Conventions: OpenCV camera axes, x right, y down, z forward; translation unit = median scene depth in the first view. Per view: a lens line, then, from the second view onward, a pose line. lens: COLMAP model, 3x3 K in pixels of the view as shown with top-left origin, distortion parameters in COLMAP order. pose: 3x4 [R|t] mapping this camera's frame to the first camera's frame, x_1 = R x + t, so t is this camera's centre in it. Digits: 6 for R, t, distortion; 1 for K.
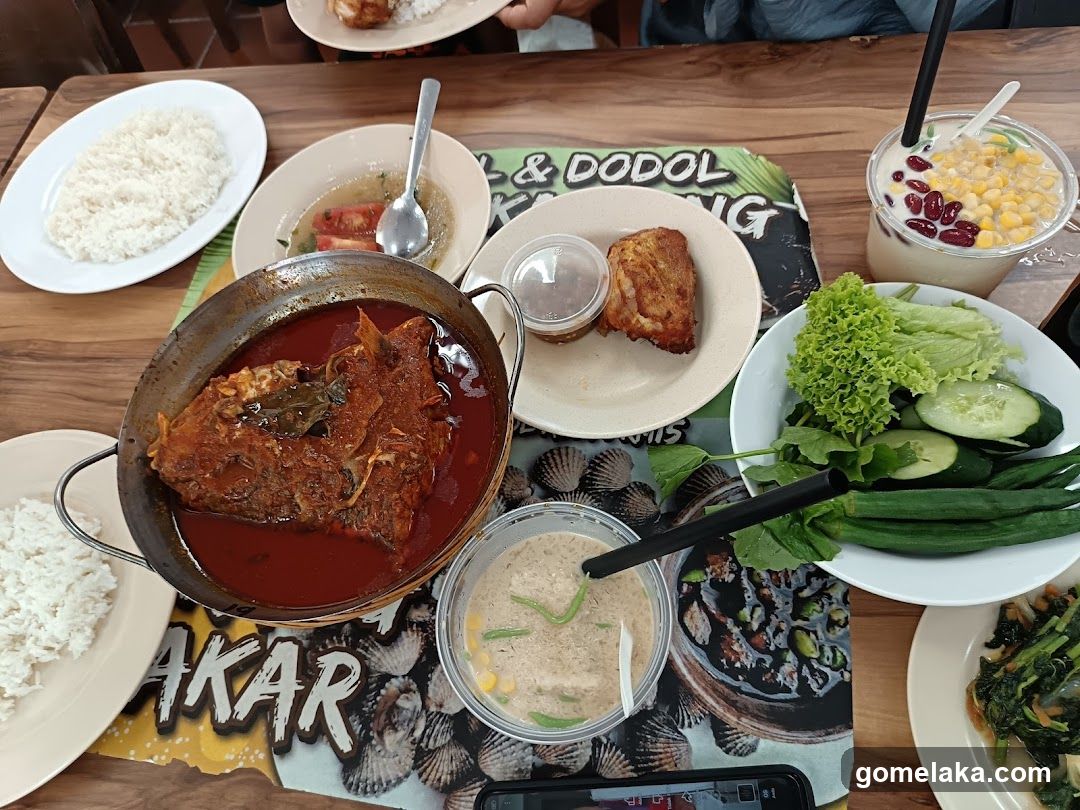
lens RADIAL K [[829.0, 0, 621.8], [0, 829.0, 404.8], [0, 0, 1]] dist [-0.004901, -0.008440]
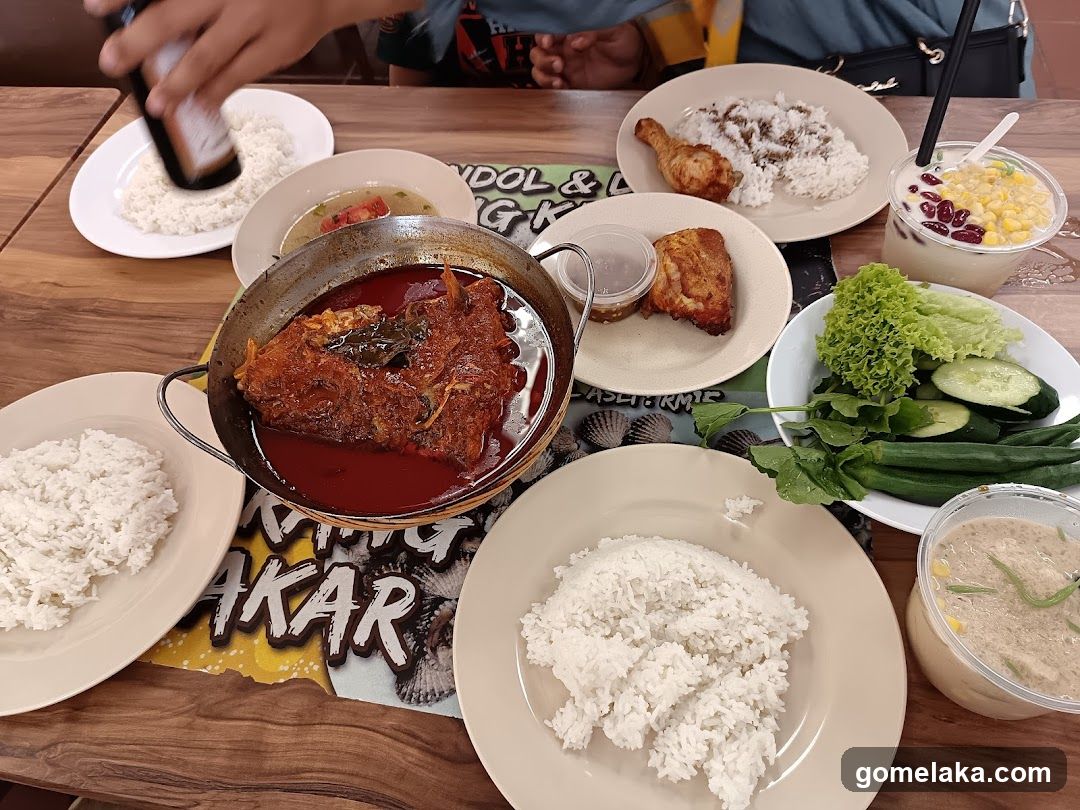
lens RADIAL K [[829.0, 0, 621.8], [0, 829.0, 404.8], [0, 0, 1]] dist [-0.004901, -0.008440]
pose [[0.997006, 0.058301, 0.050803, -0.119158], [-0.051422, 0.990500, -0.127534, 0.200679], [-0.057756, 0.124540, 0.990532, -0.087238]]
